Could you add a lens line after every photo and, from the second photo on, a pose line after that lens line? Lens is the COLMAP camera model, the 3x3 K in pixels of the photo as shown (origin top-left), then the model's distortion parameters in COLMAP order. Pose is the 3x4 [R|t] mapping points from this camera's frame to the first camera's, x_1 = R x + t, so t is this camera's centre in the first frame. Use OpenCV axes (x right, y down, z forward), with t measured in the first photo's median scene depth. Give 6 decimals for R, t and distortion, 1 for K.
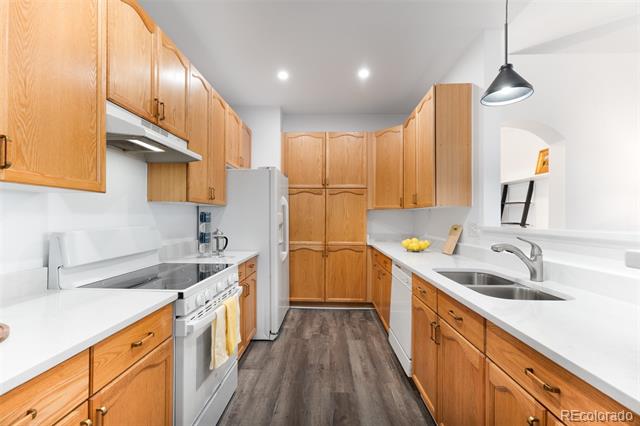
lens RADIAL K [[279.6, 0, 319.8], [0, 279.6, 218.2], [0, 0, 1]] dist [-0.003617, -0.000451]
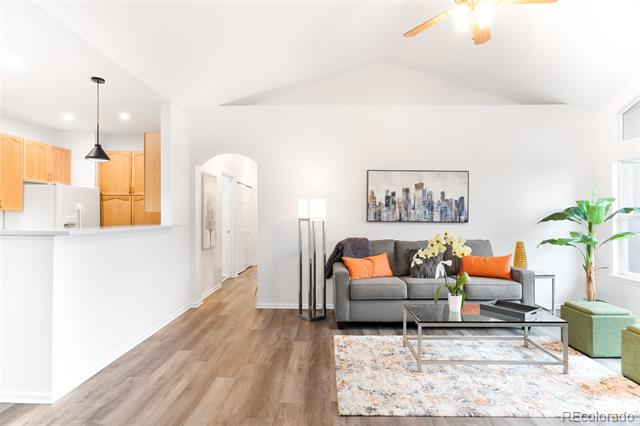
lens RADIAL K [[359.0, 0, 323.0], [0, 359.0, 215.7], [0, 0, 1]] dist [-0.003884, -0.000142]
pose [[0.999912, 0.001916, 0.013125, 2.093733], [-0.001857, 0.999988, -0.004533, -0.030729], [-0.013133, 0.004509, 0.999904, -1.472890]]
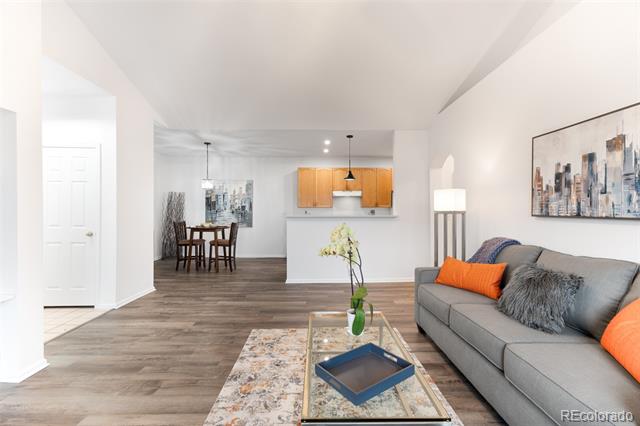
lens RADIAL K [[279.6, 0, 319.8], [0, 279.6, 218.2], [0, 0, 1]] dist [-0.003617, -0.000451]
pose [[0.045160, 0.026818, -0.998620, 4.105609], [-0.001687, 0.999640, 0.026769, -0.024623], [0.998978, 0.000476, 0.045189, 0.406908]]
